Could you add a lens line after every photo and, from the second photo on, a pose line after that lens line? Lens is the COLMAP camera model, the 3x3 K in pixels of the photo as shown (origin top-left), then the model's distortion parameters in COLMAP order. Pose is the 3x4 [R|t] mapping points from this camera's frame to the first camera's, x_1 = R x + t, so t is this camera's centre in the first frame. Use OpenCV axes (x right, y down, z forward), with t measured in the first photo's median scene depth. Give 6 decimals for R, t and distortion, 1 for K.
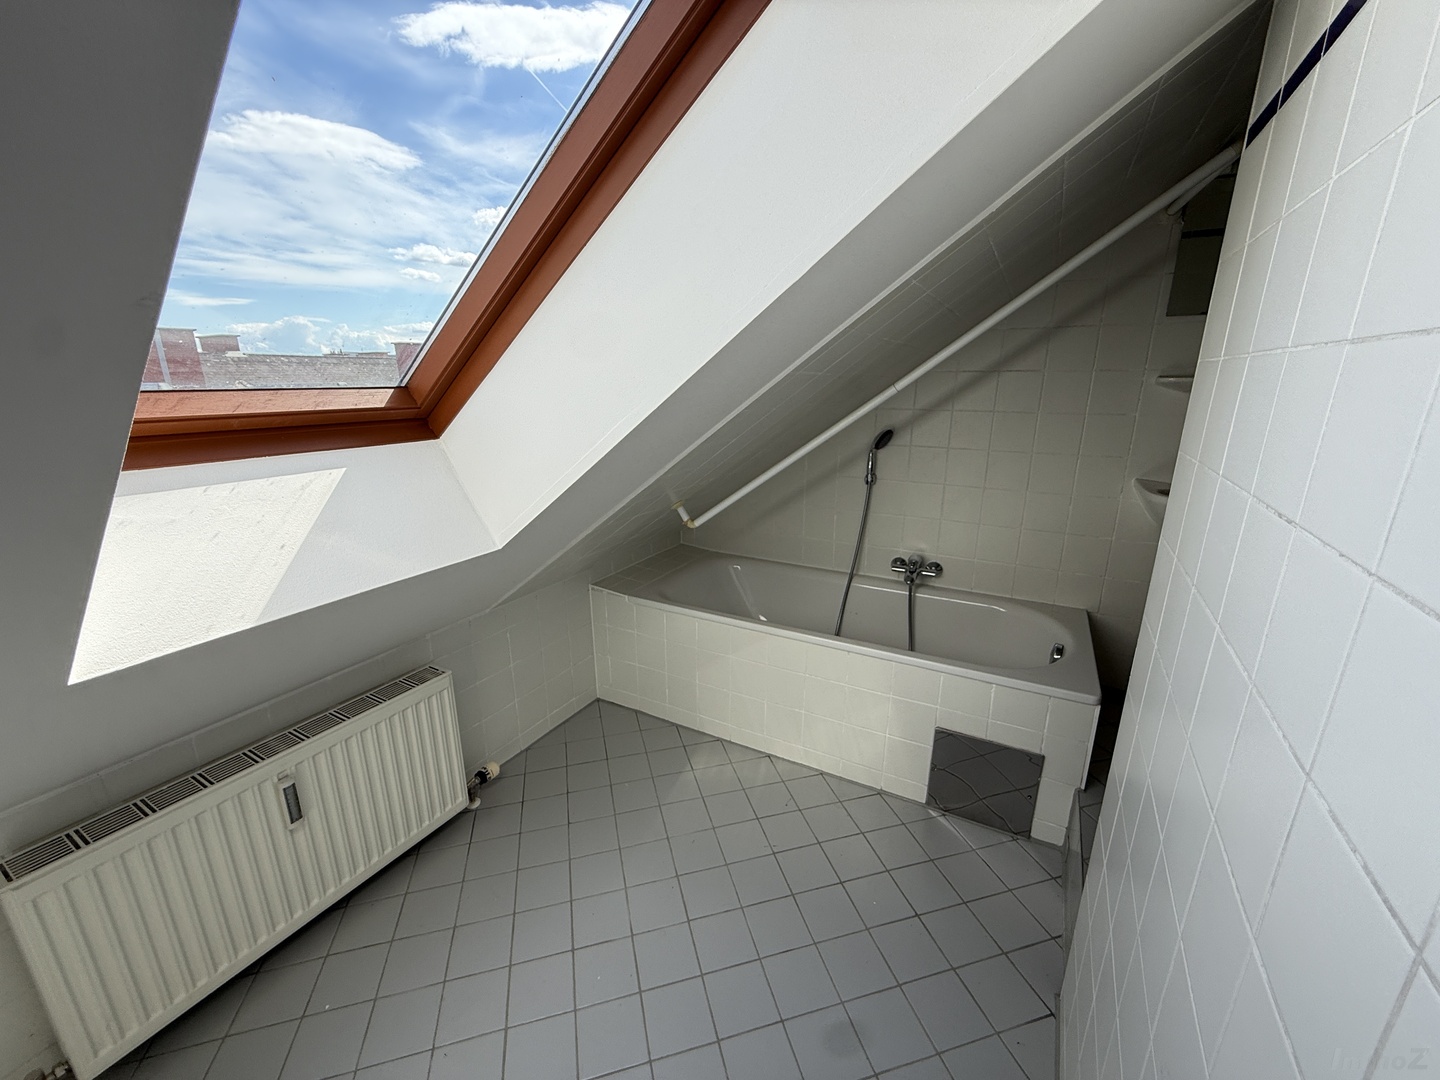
lens RADIAL K [[572.6, 0, 716.4], [0, 572.6, 538.8], [0, 0, 1]] dist [-0.002665, 0.000162]
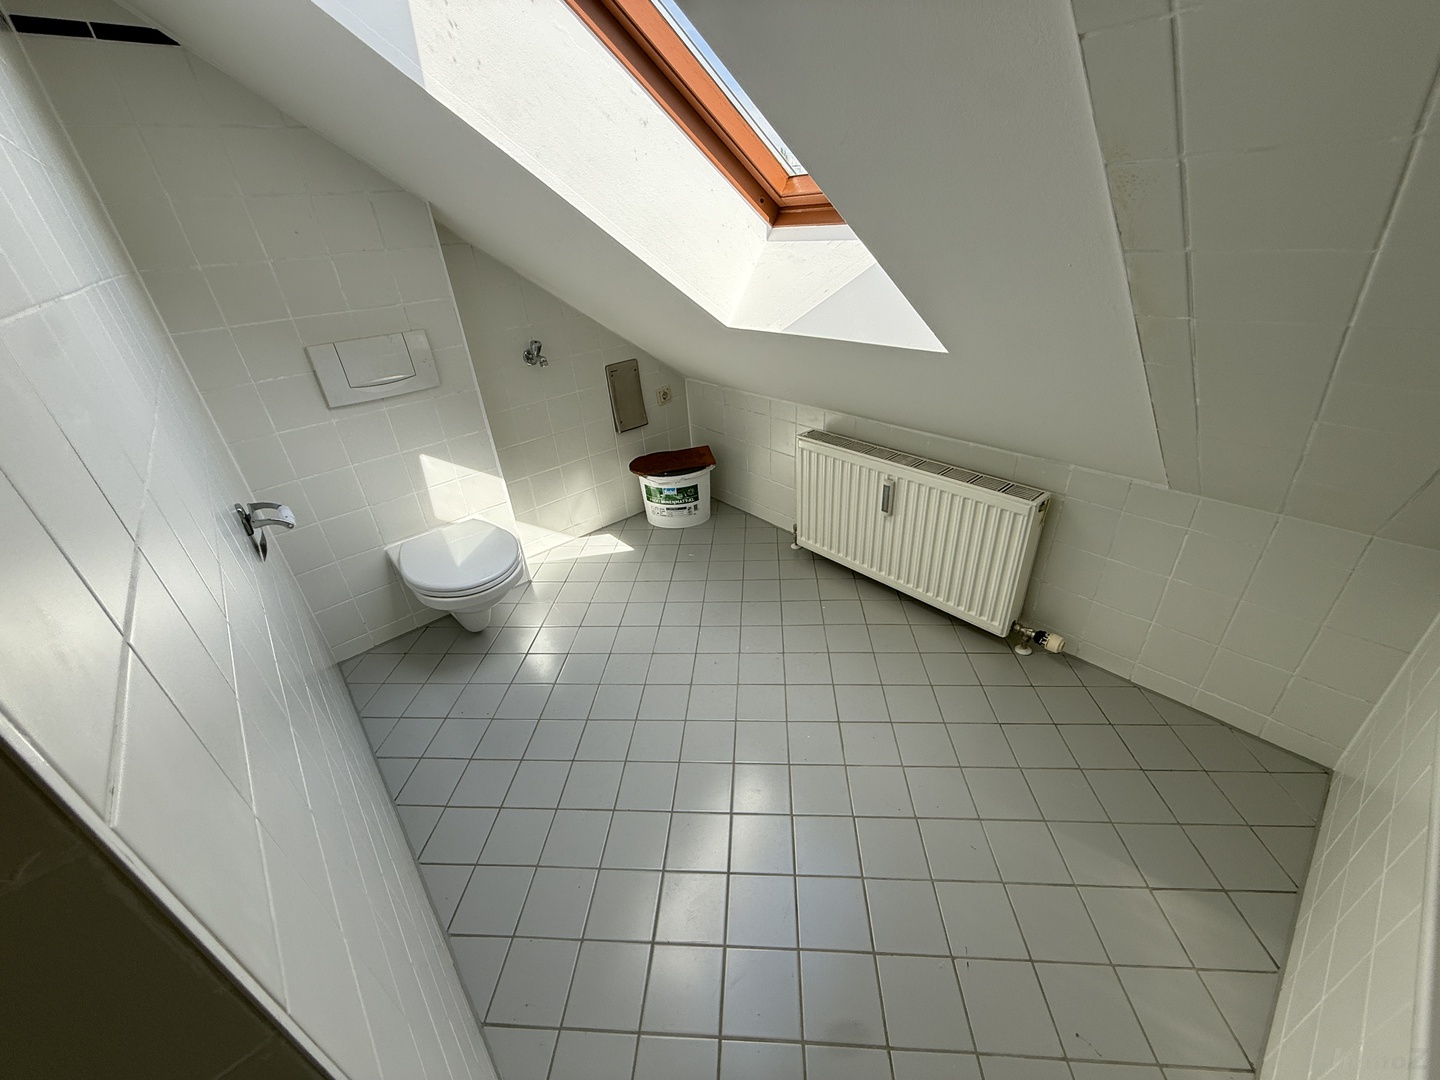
lens RADIAL K [[572.6, 0, 721.0], [0, 572.6, 541.1], [0, 0, 1]] dist [-0.002665, 0.000162]
pose [[-0.316812, 0.485533, -0.814793, 0.599469], [-0.202853, 0.804483, 0.558263, -0.164705], [0.926542, 0.342148, -0.156378, 0.865676]]
